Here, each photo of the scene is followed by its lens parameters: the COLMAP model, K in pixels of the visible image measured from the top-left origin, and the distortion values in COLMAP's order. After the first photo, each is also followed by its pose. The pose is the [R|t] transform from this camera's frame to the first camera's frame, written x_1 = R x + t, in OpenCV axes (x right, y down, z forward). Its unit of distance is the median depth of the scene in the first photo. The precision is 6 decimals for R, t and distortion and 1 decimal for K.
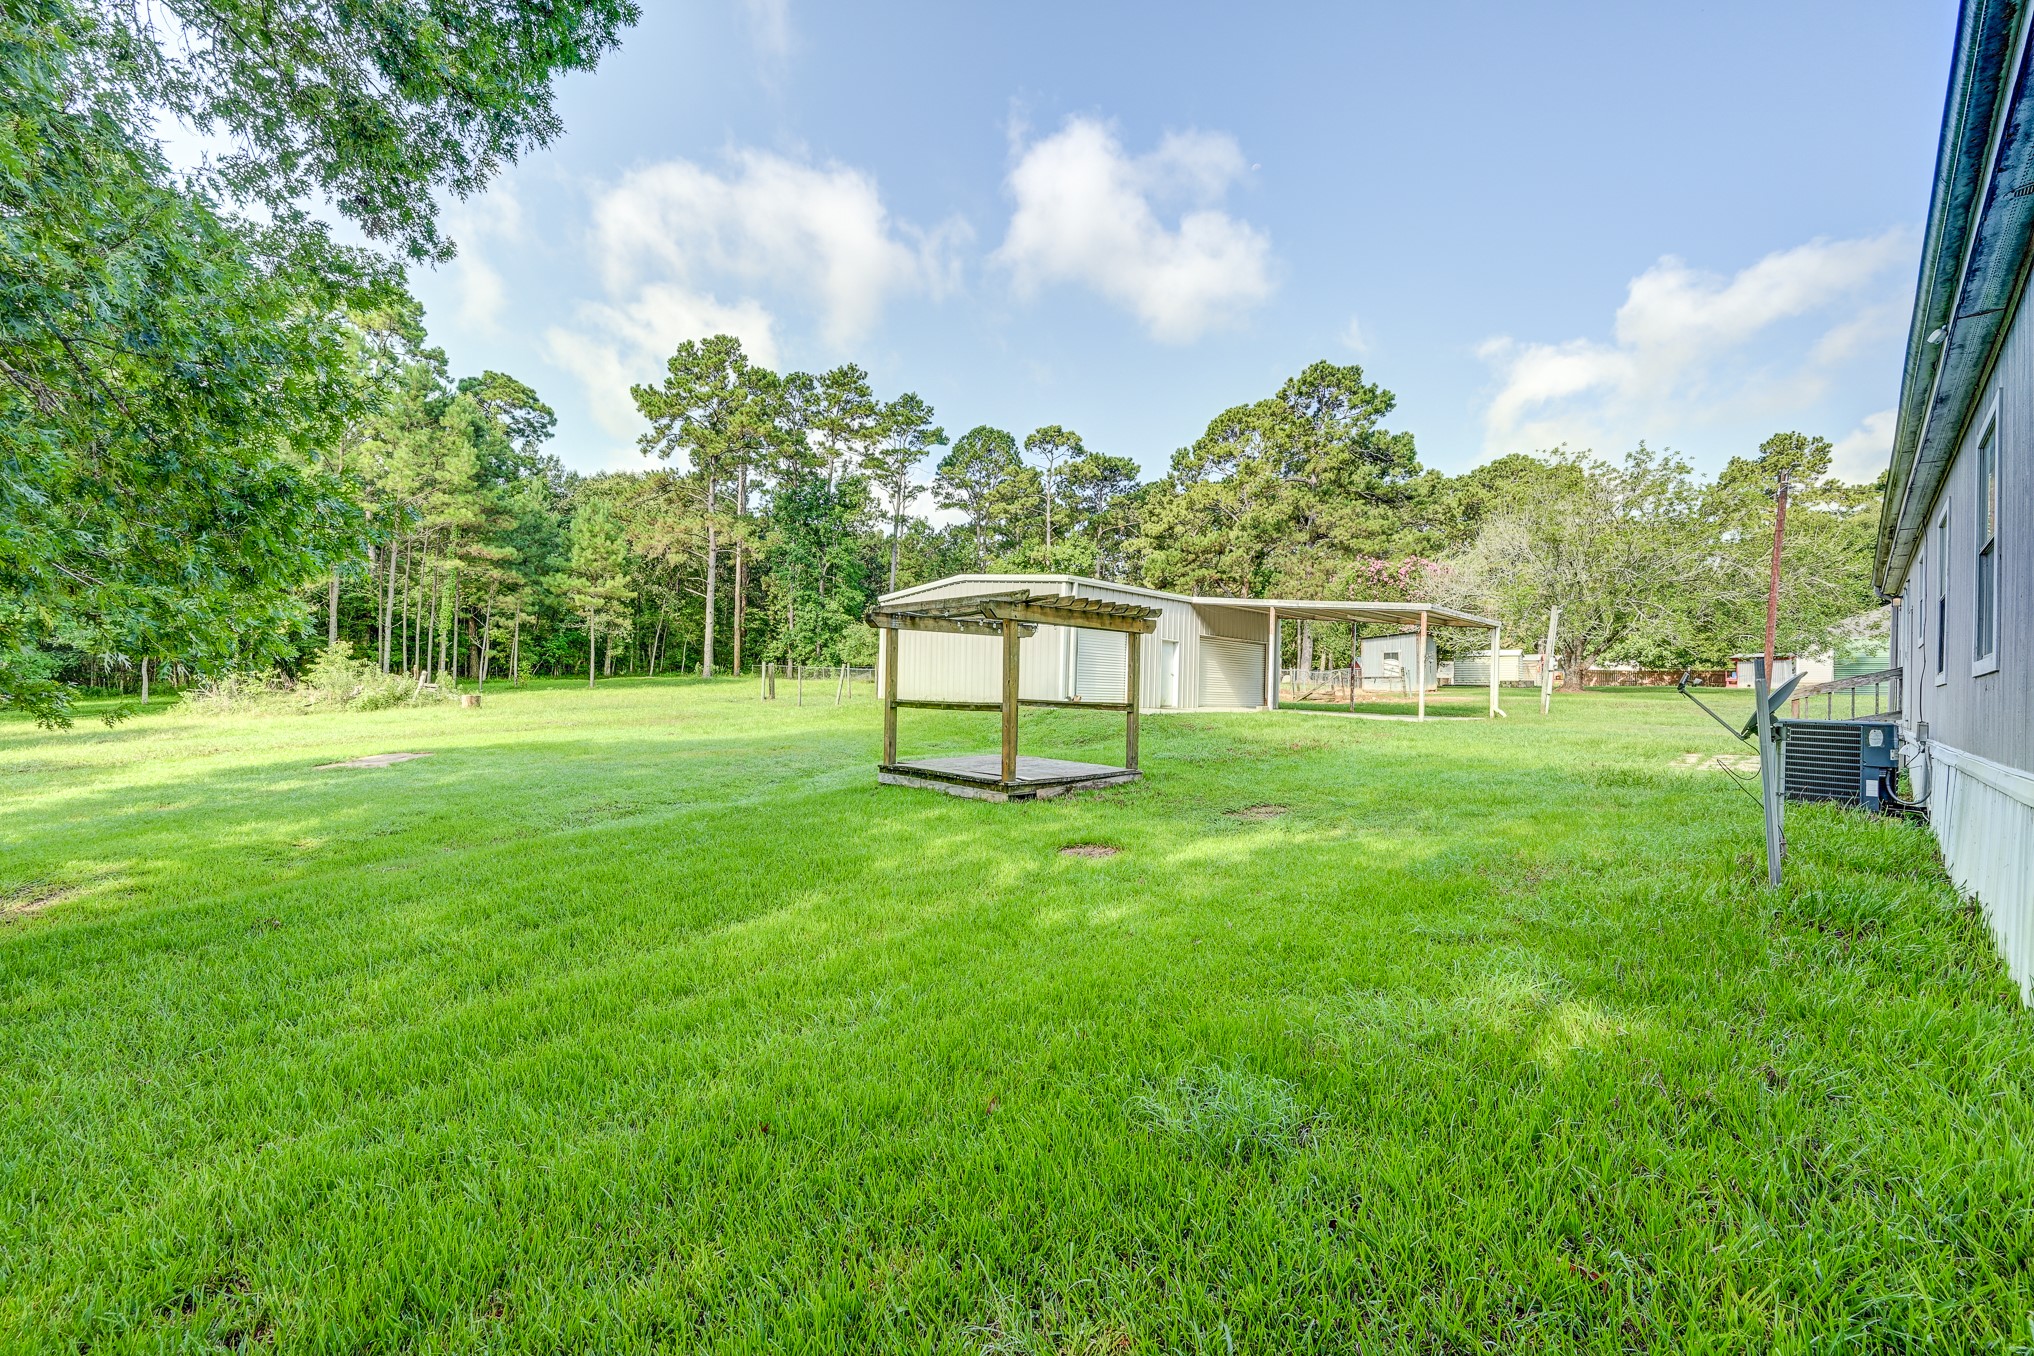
lens RADIAL K [[793.1, 0, 1016.8], [0, 793.1, 676.1], [0, 0, 1]] dist [-0.001464, -0.000356]
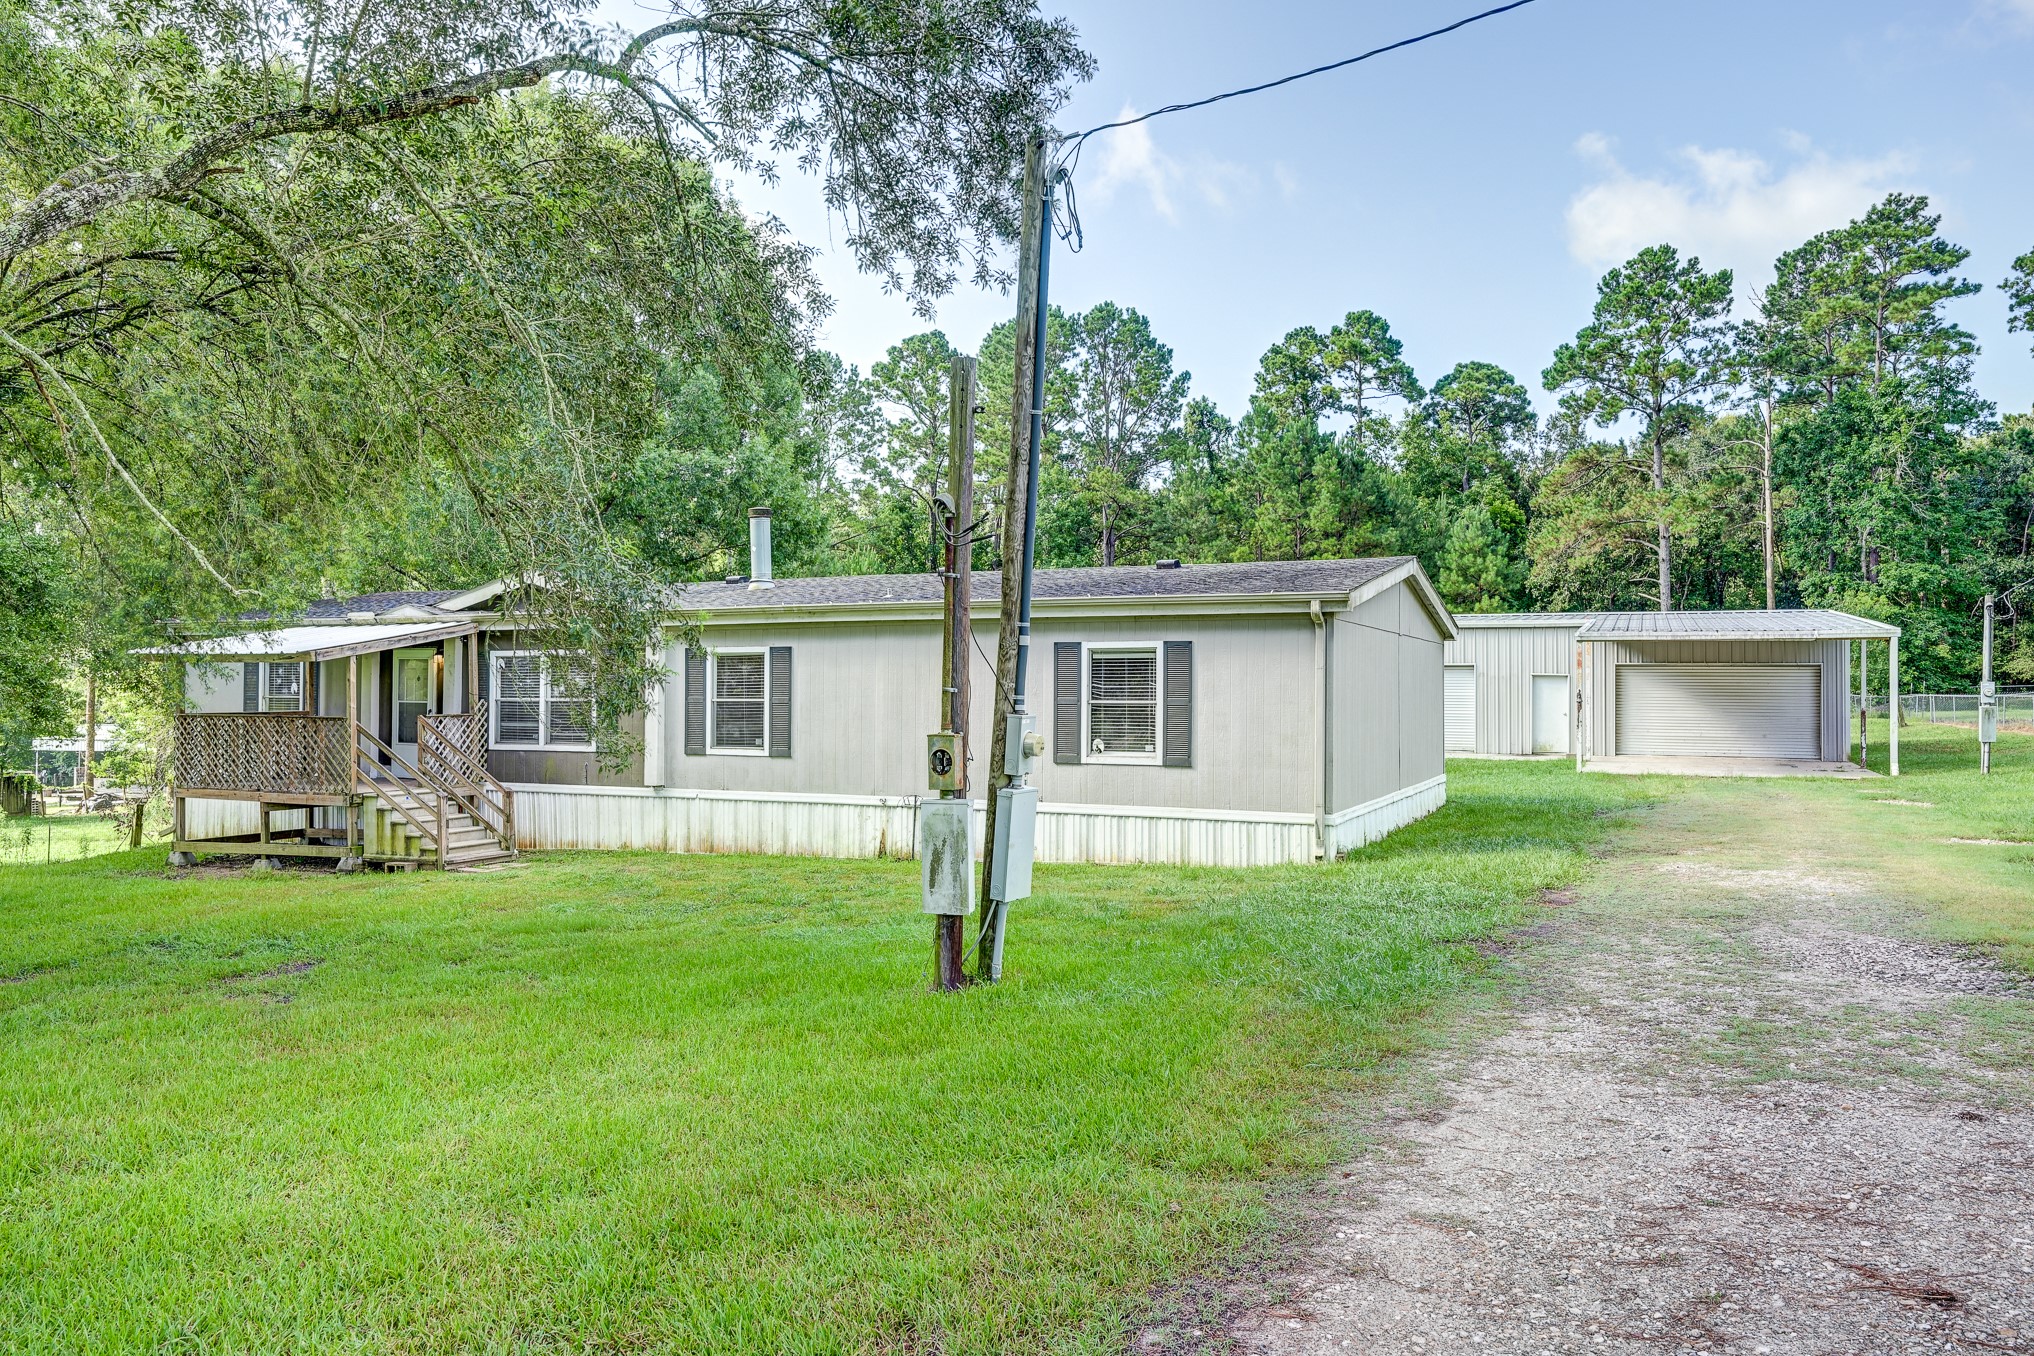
lens RADIAL K [[1416.3, 0, 1033.0], [0, 1416.3, 676.6], [0, 0, 1]] dist [-0.001184, 0.004105]
pose [[0.378224, -0.032734, -0.925135, 0.597983], [0.018886, 0.999439, -0.027643, -0.004966], [0.925521, -0.007017, 0.378631, -0.033355]]
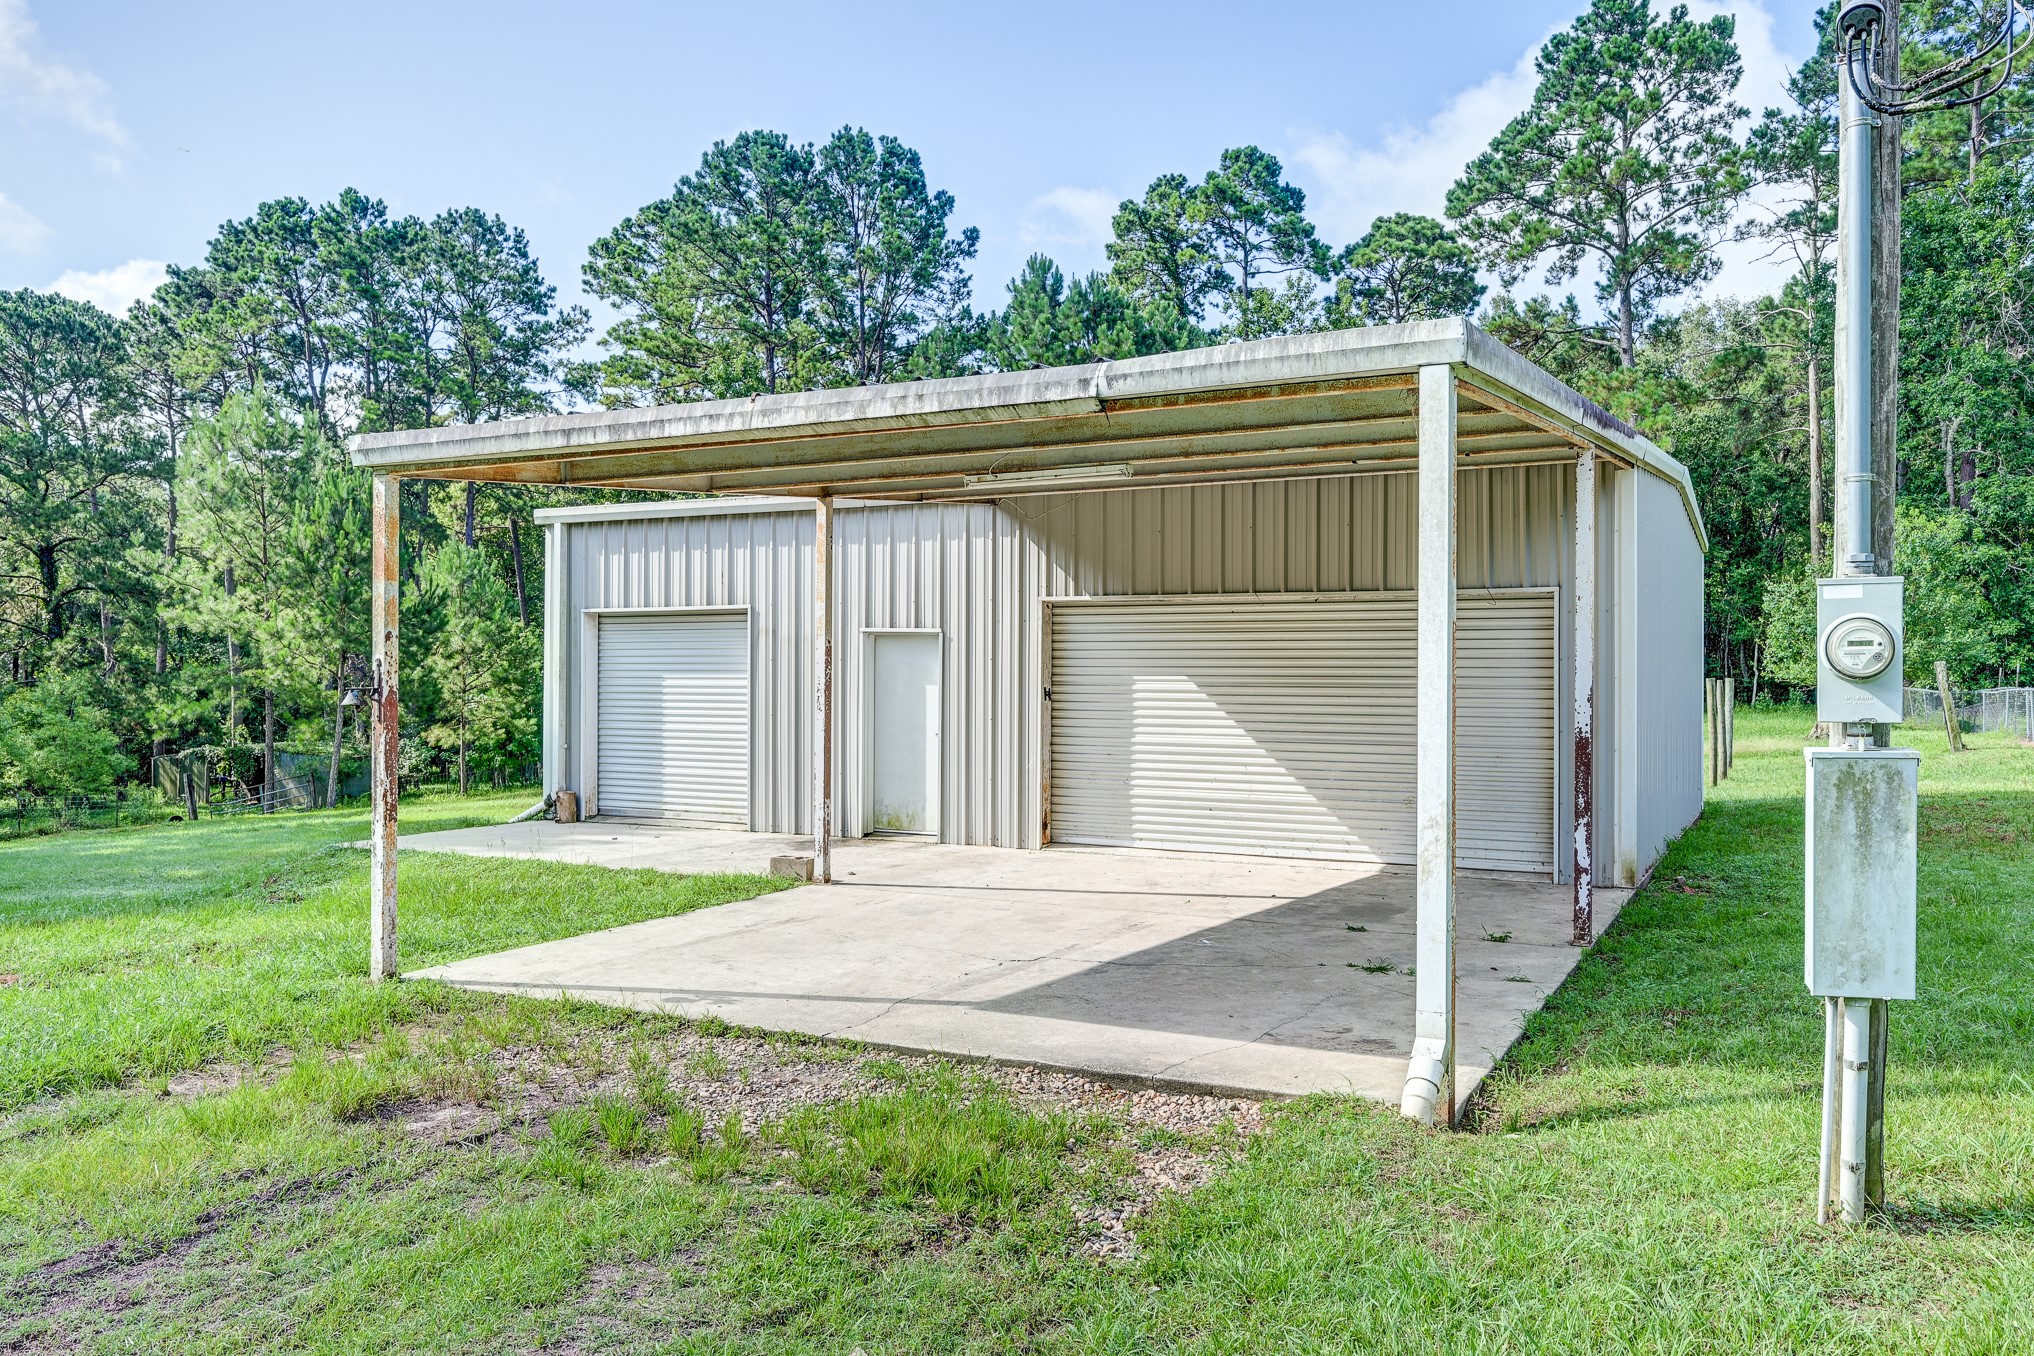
lens RADIAL K [[1475.9, 0, 1045.8], [0, 1475.9, 691.3], [0, 0, 1]] dist [0.002304, -0.000629]
pose [[0.322286, -0.019197, -0.946448, 0.337932], [0.018779, 0.999727, -0.013883, -0.004965], [0.946456, -0.013299, 0.322559, 0.374790]]
